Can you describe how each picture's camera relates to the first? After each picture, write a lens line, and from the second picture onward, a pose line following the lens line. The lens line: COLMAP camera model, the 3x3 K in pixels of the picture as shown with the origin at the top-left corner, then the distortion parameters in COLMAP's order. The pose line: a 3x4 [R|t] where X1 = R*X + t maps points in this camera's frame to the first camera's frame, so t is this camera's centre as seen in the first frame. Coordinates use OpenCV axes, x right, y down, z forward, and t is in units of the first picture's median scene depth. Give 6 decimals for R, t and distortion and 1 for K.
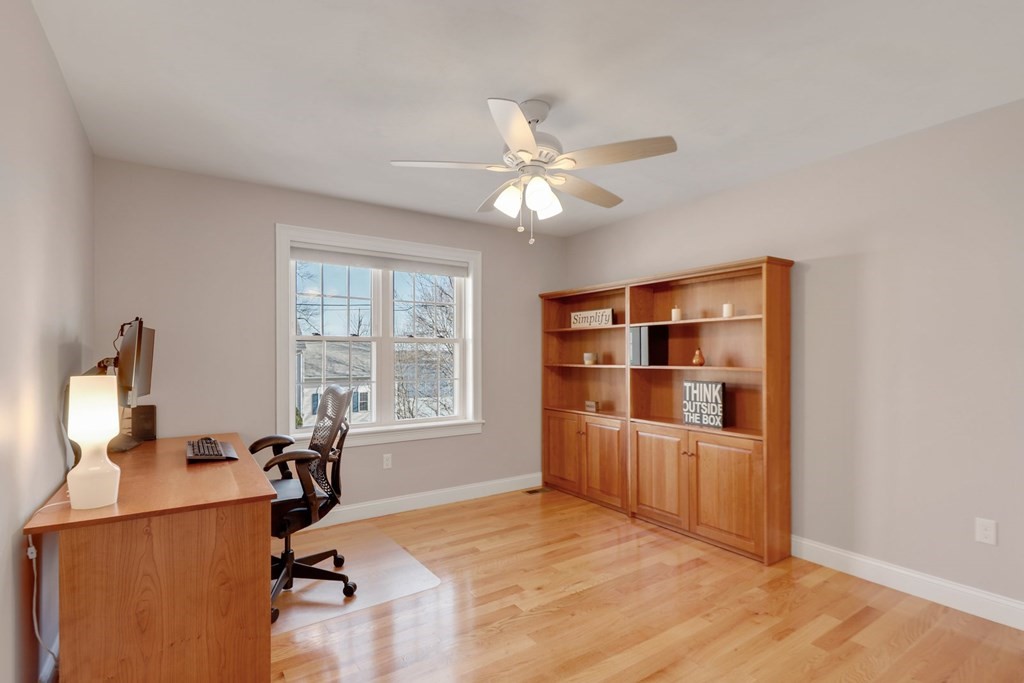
lens RADIAL K [[521.6, 0, 529.5], [0, 521.6, 356.4], [0, 0, 1]] dist [0.002185, -0.000398]
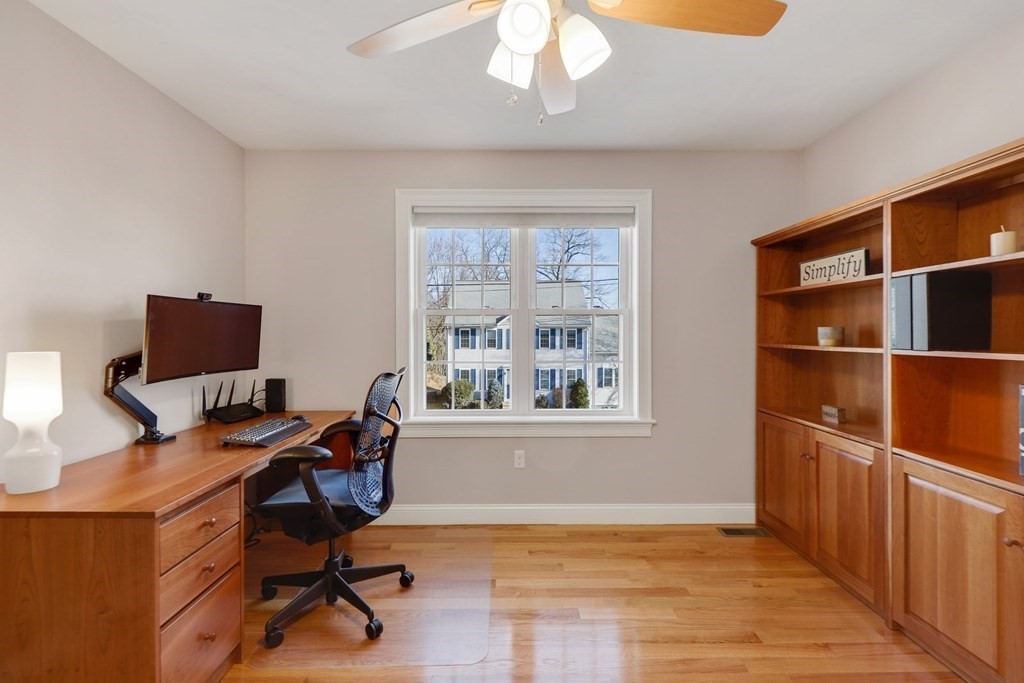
lens RADIAL K [[501.6, 0, 511.5], [0, 501.6, 335.3], [0, 0, 1]] dist [0.001793, -0.000545]
pose [[0.809773, 0.004384, -0.586726, 0.172242], [-0.001314, 0.999983, 0.005658, 0.000590], [0.586741, -0.003811, 0.809765, 0.336598]]
